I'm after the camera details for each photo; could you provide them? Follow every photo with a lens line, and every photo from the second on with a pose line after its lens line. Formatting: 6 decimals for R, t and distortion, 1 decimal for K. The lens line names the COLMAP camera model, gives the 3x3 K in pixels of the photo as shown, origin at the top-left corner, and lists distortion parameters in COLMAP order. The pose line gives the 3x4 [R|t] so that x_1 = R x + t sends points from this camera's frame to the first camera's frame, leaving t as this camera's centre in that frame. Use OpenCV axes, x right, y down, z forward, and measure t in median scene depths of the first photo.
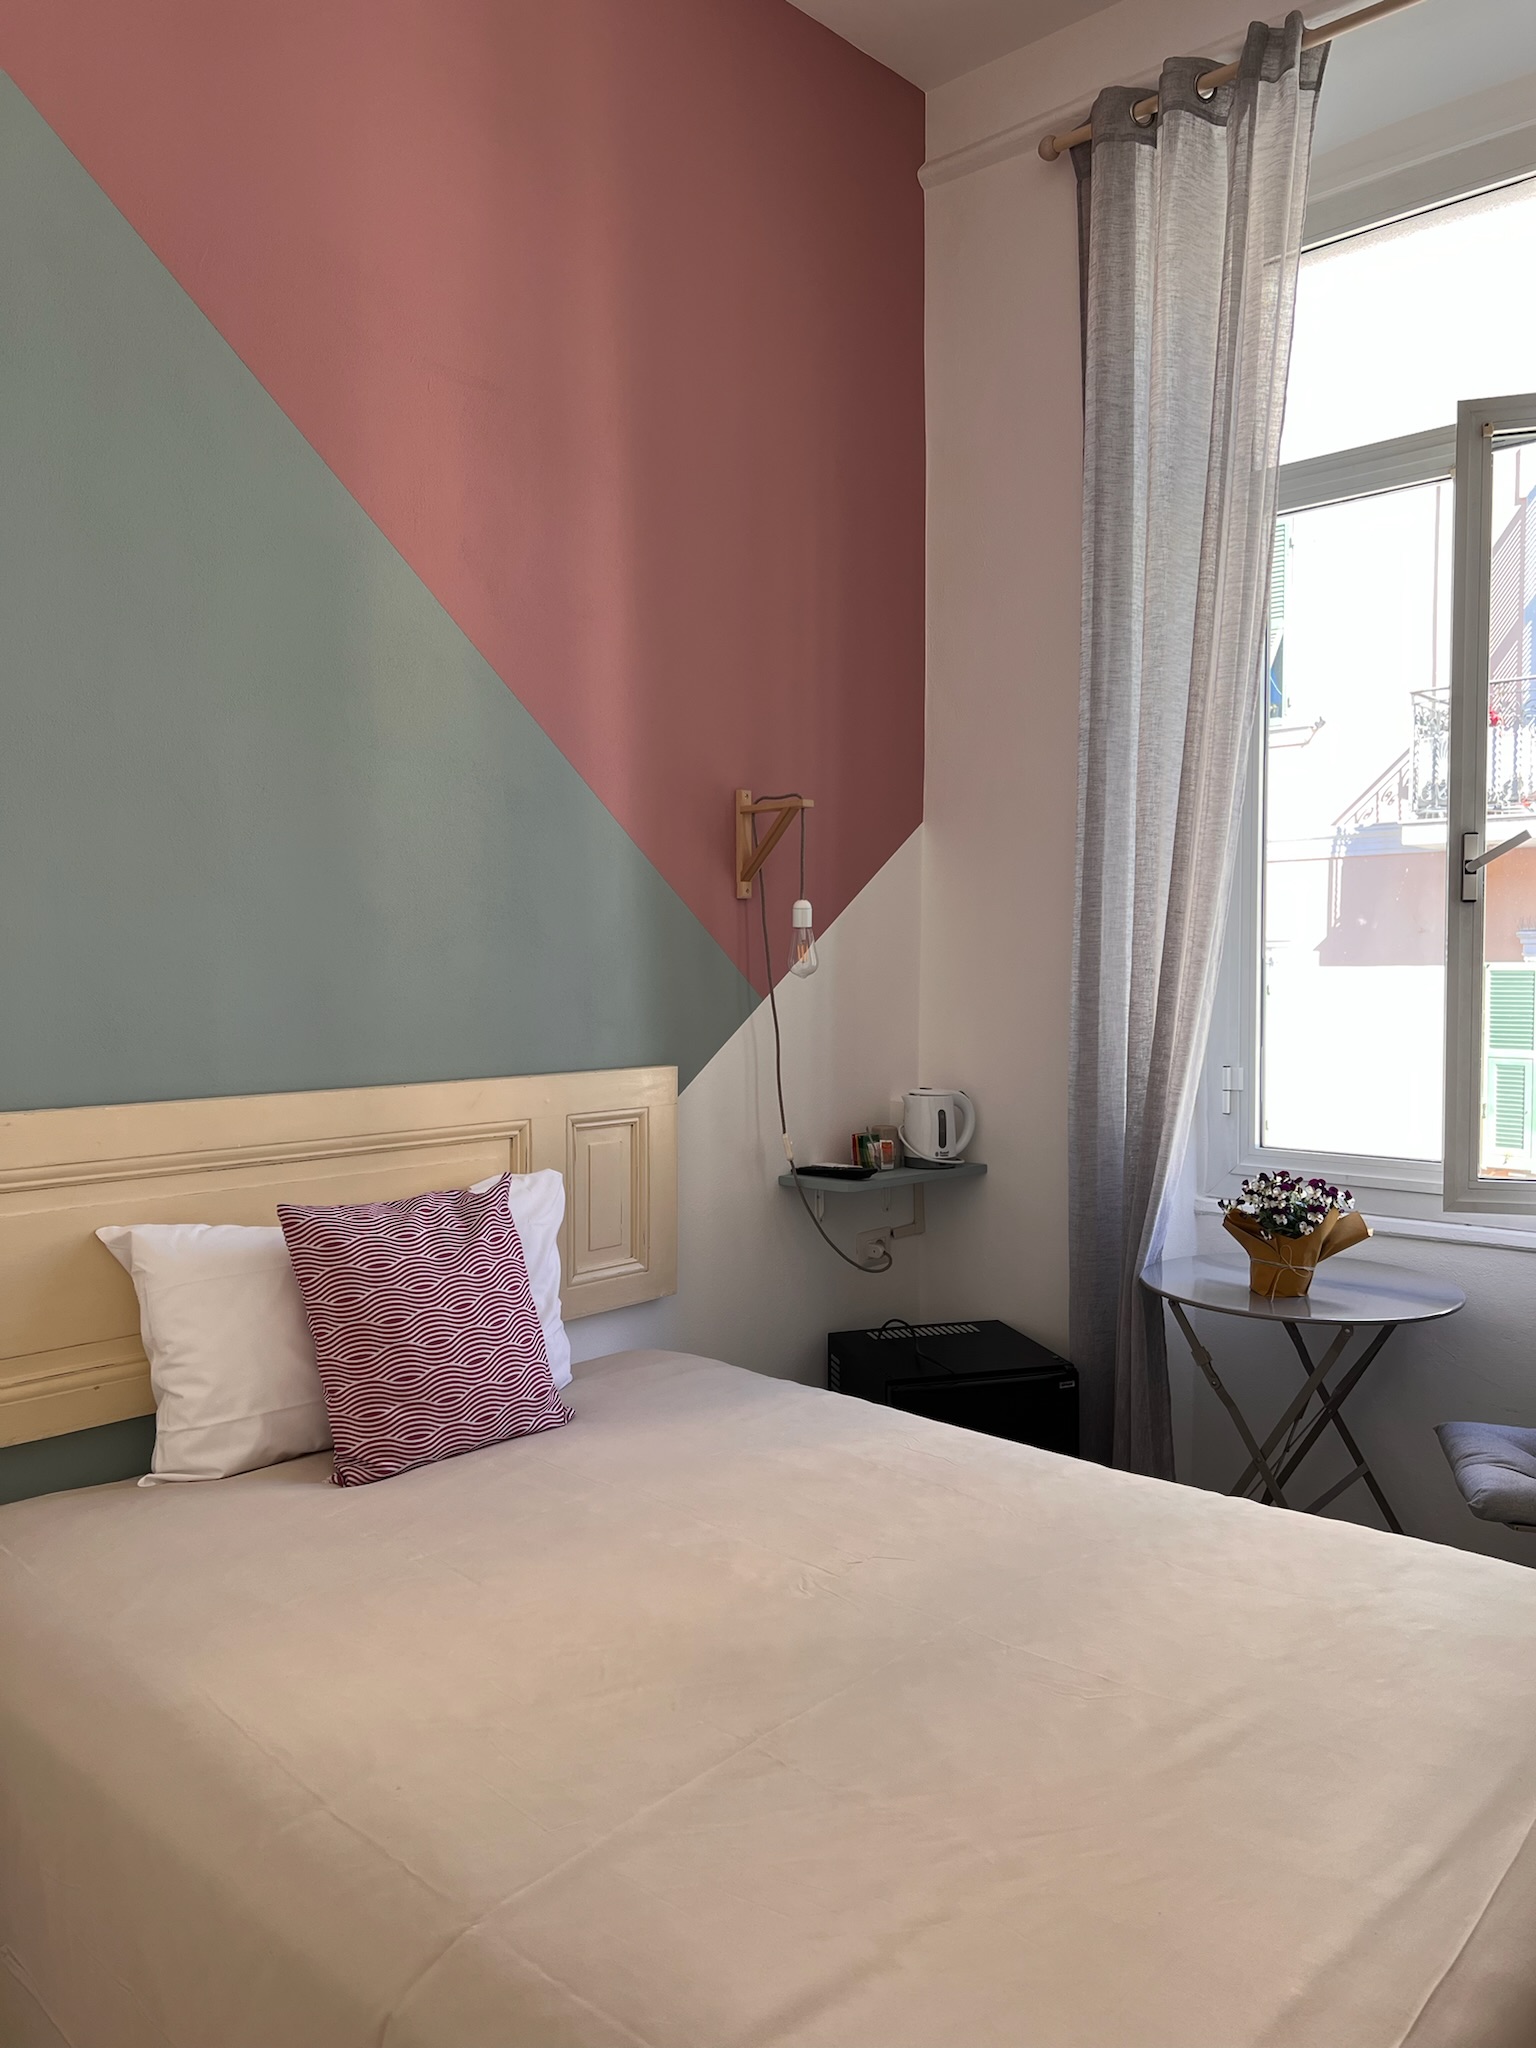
lens RADIAL K [[1538.0, 0, 762.3], [0, 1538.0, 1018.3], [0, 0, 1]] dist [0.071484, -0.063876]
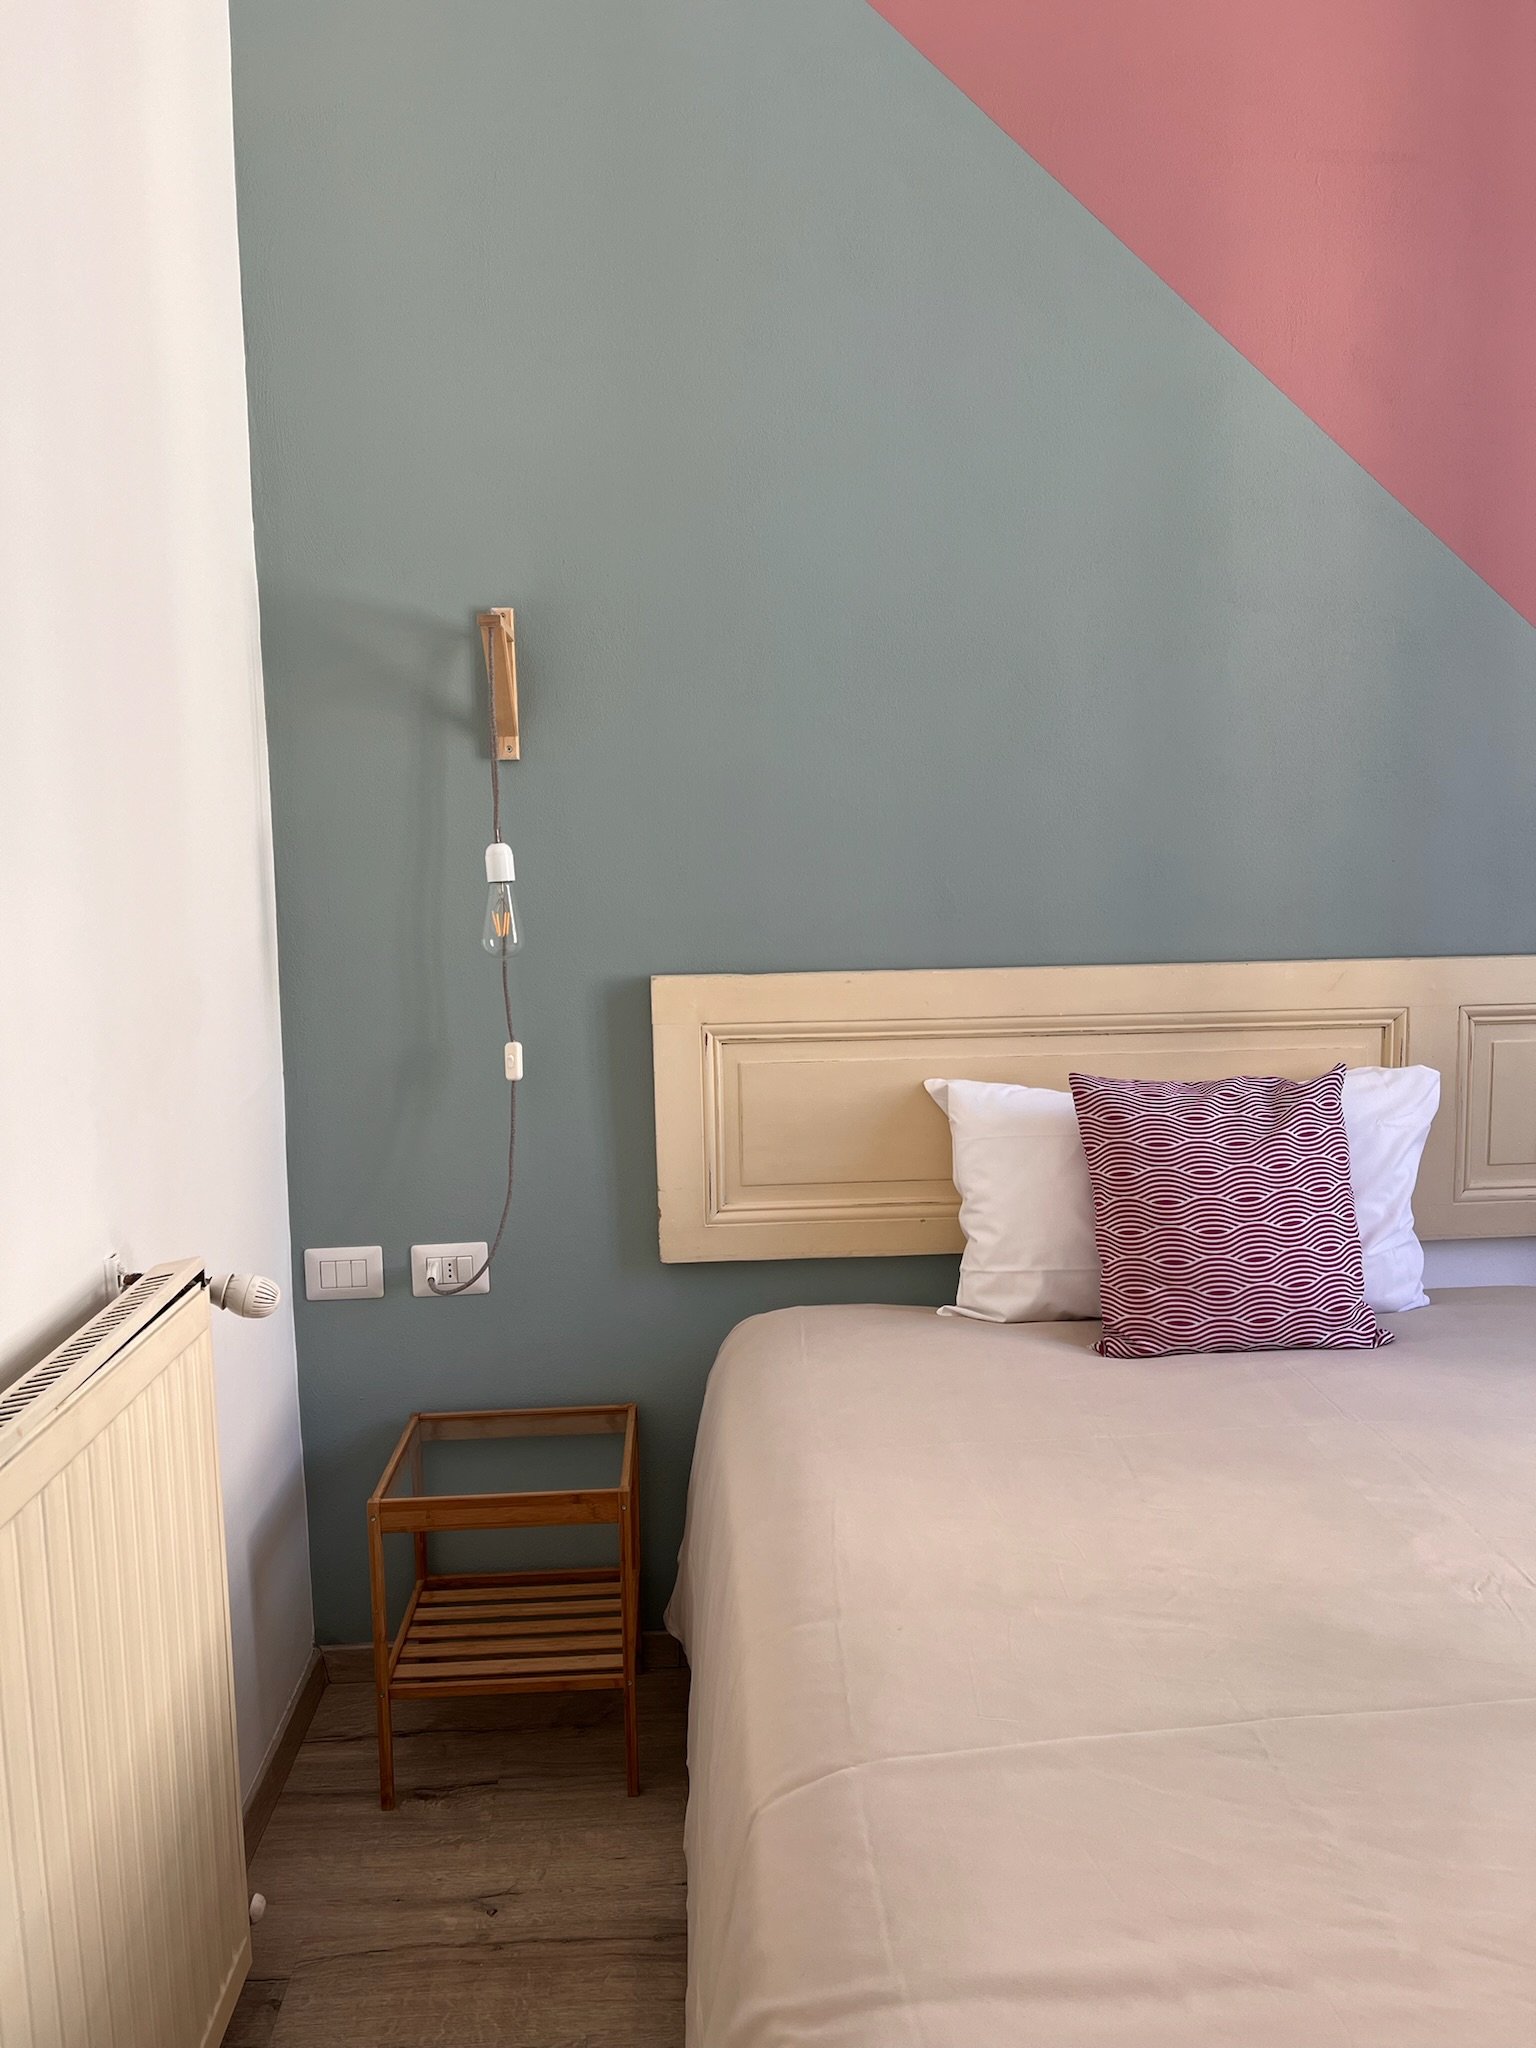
lens RADIAL K [[1538.0, 0, 762.3], [0, 1538.0, 1018.3], [0, 0, 1]] dist [0.071484, -0.063876]
pose [[0.738715, 0.064811, -0.670895, 0.213447], [-0.011800, 0.996457, 0.083269, 0.002220], [0.673915, -0.053596, 0.736863, 0.115748]]
